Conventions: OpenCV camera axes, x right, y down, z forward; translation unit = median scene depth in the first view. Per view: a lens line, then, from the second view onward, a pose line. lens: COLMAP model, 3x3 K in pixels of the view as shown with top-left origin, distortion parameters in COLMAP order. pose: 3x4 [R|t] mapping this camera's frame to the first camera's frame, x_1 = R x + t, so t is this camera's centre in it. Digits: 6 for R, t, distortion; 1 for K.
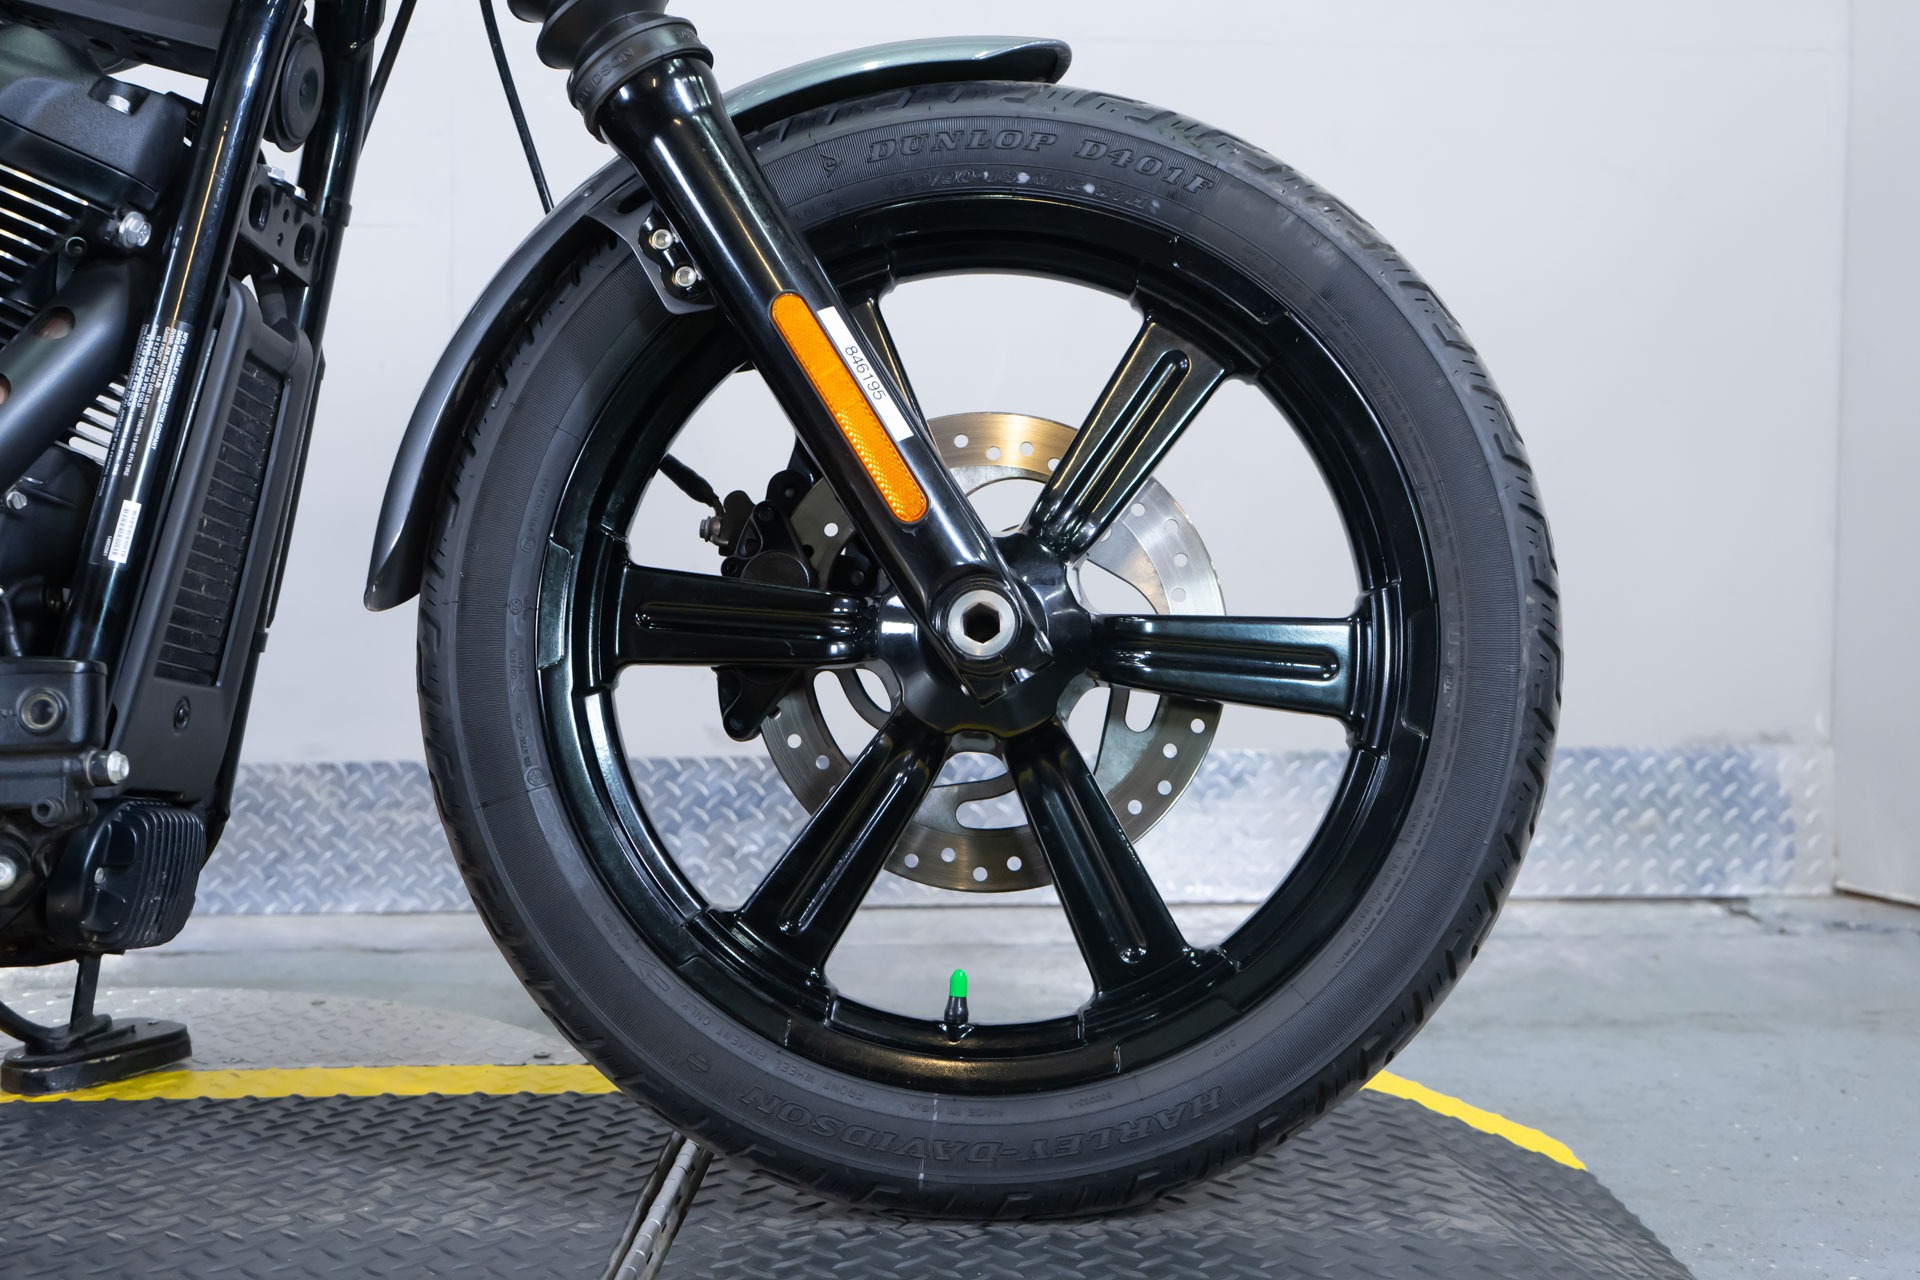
lens RADIAL K [[2032.7, 0, 961.5], [0, 2032.7, 638.1], [0, 0, 1]] dist [0.018559, -0.007965]
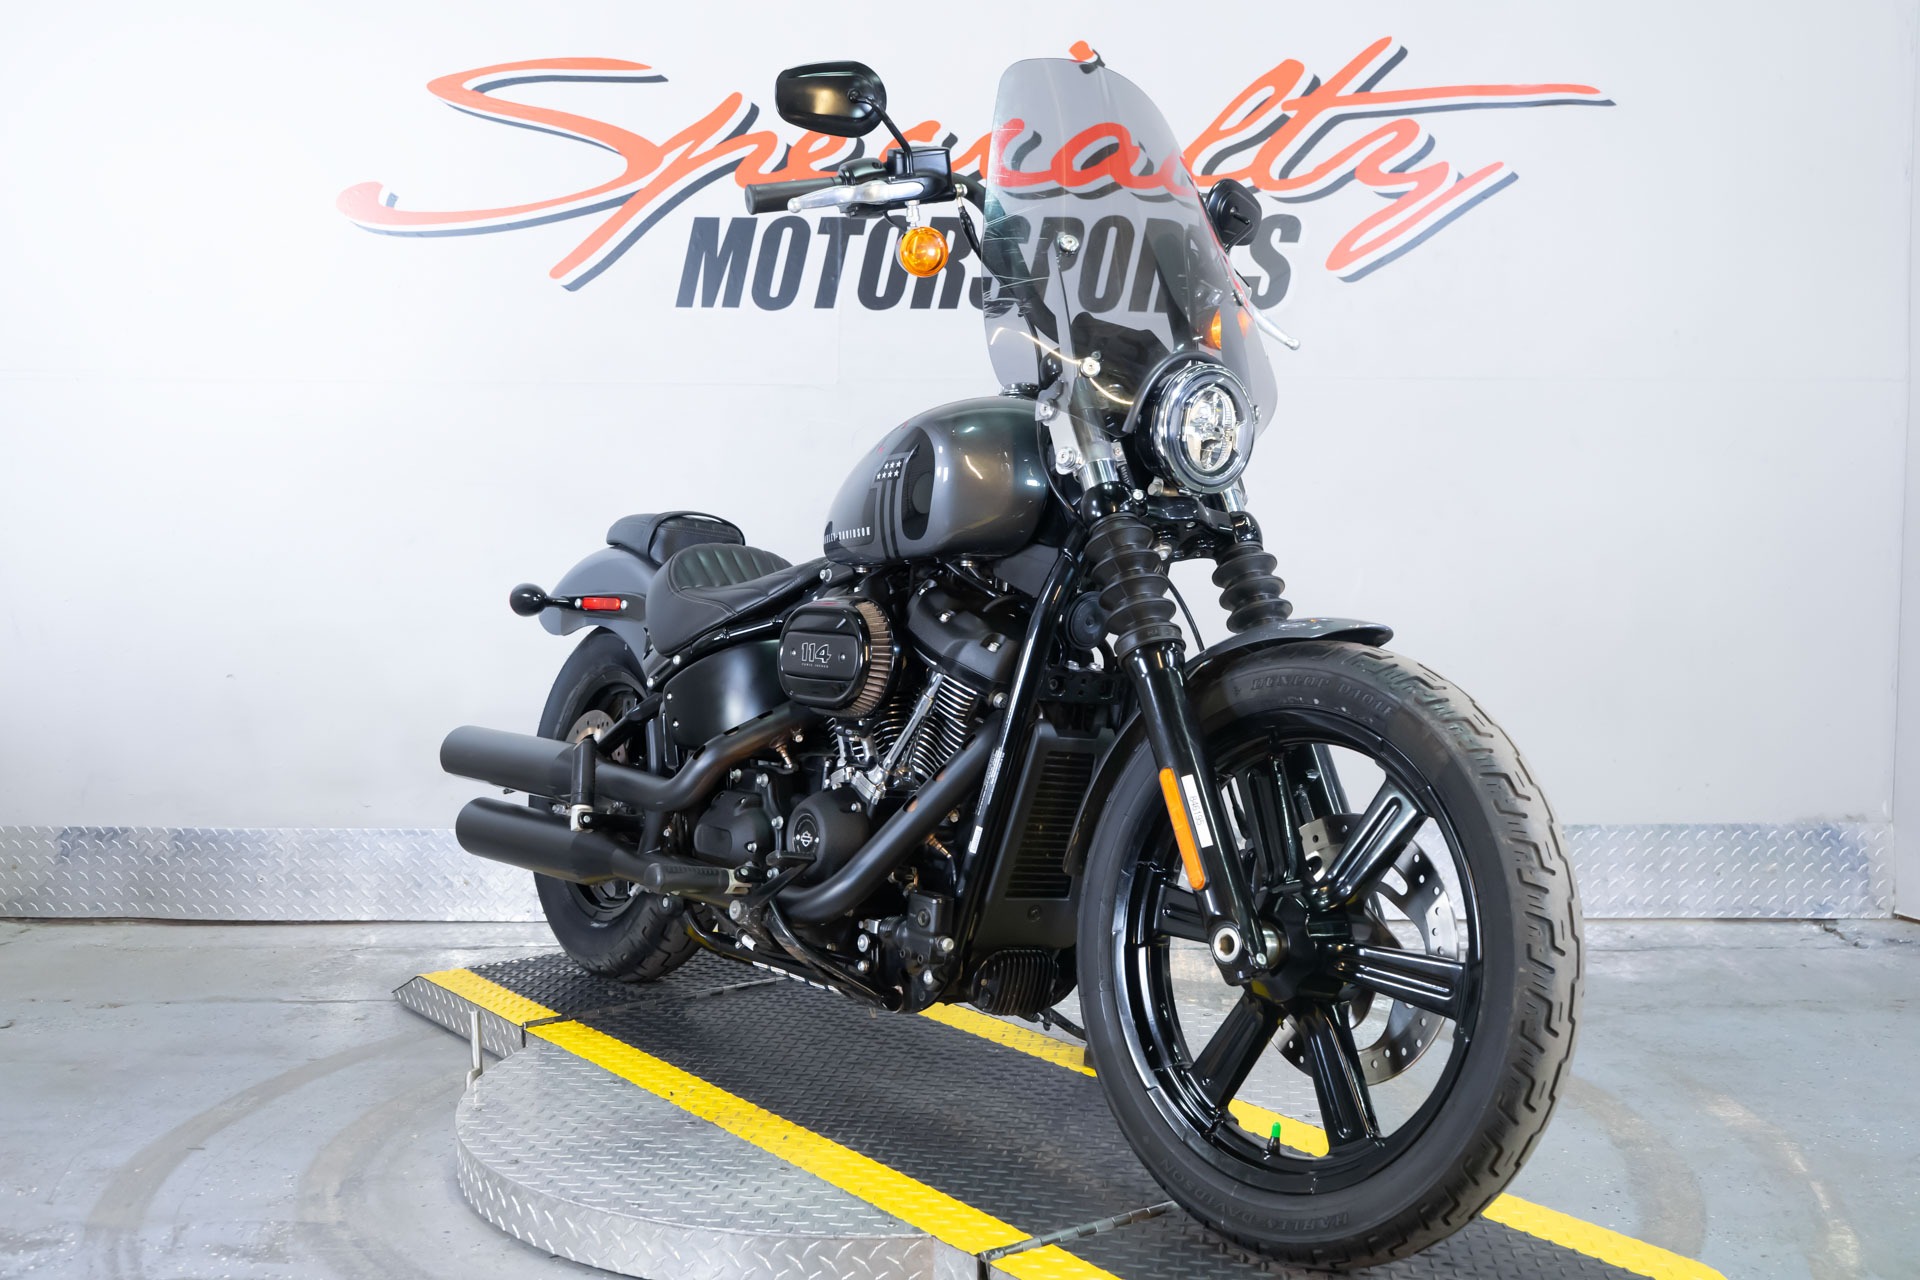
lens RADIAL K [[1996.0, 0, 960.0], [0, 1996.0, 640.0], [0, 0, 1]] dist [0.014835, 0.000554]
pose [[0.998216, 0.001172, -0.059693, -0.202879], [0.000578, 0.999571, 0.029288, -0.137881], [0.059701, -0.029270, 0.997787, -0.591669]]
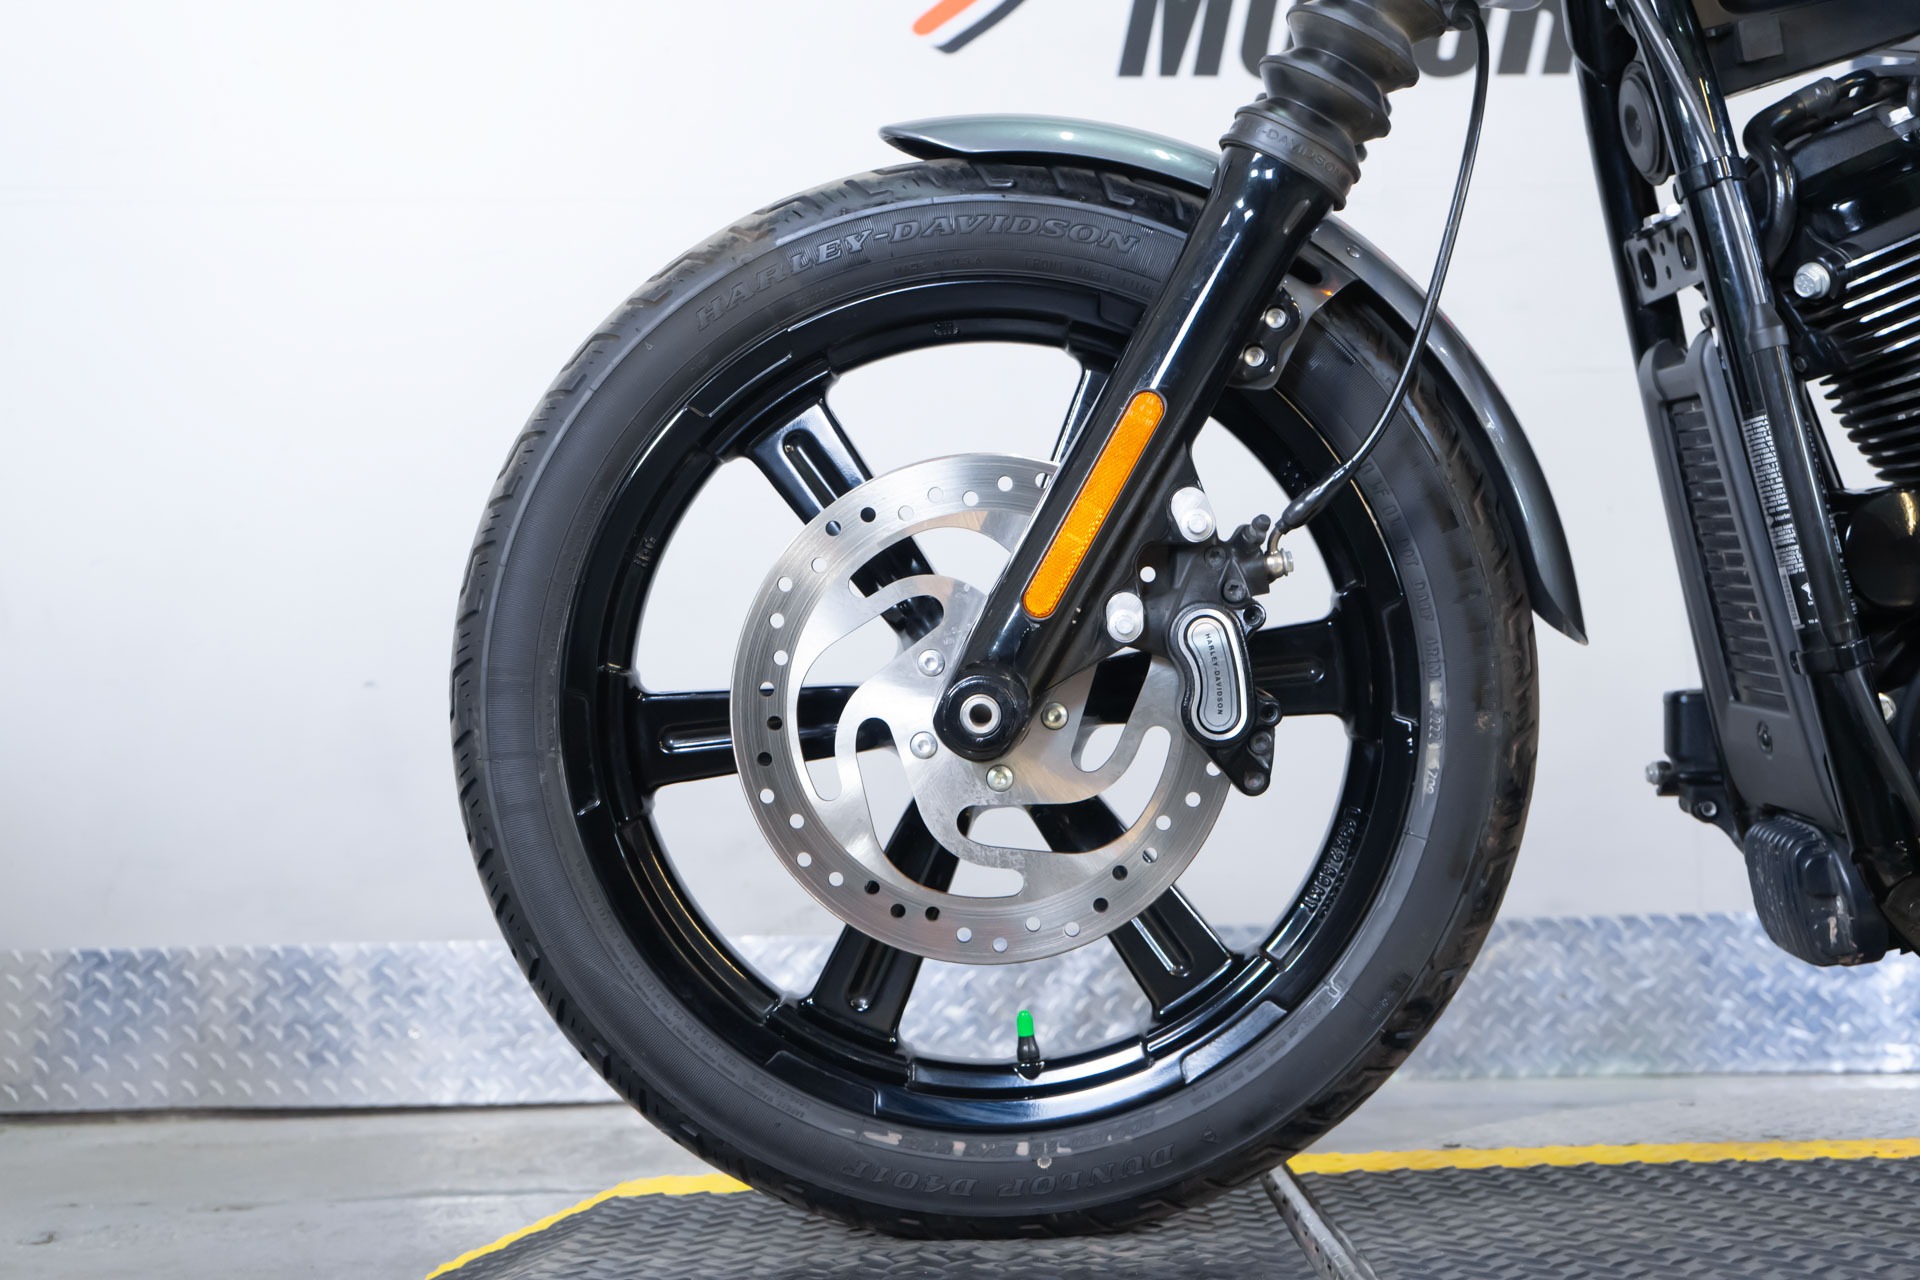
lens RADIAL K [[2201.5, 0, 966.6], [0, 2201.5, 630.8], [0, 0, 1]] dist [0.021676, 0.001898]
pose [[0.999722, -0.019617, -0.013107, -0.592864], [0.017824, 0.991975, -0.125168, 0.052222], [0.015458, 0.124899, 0.992049, -0.055605]]
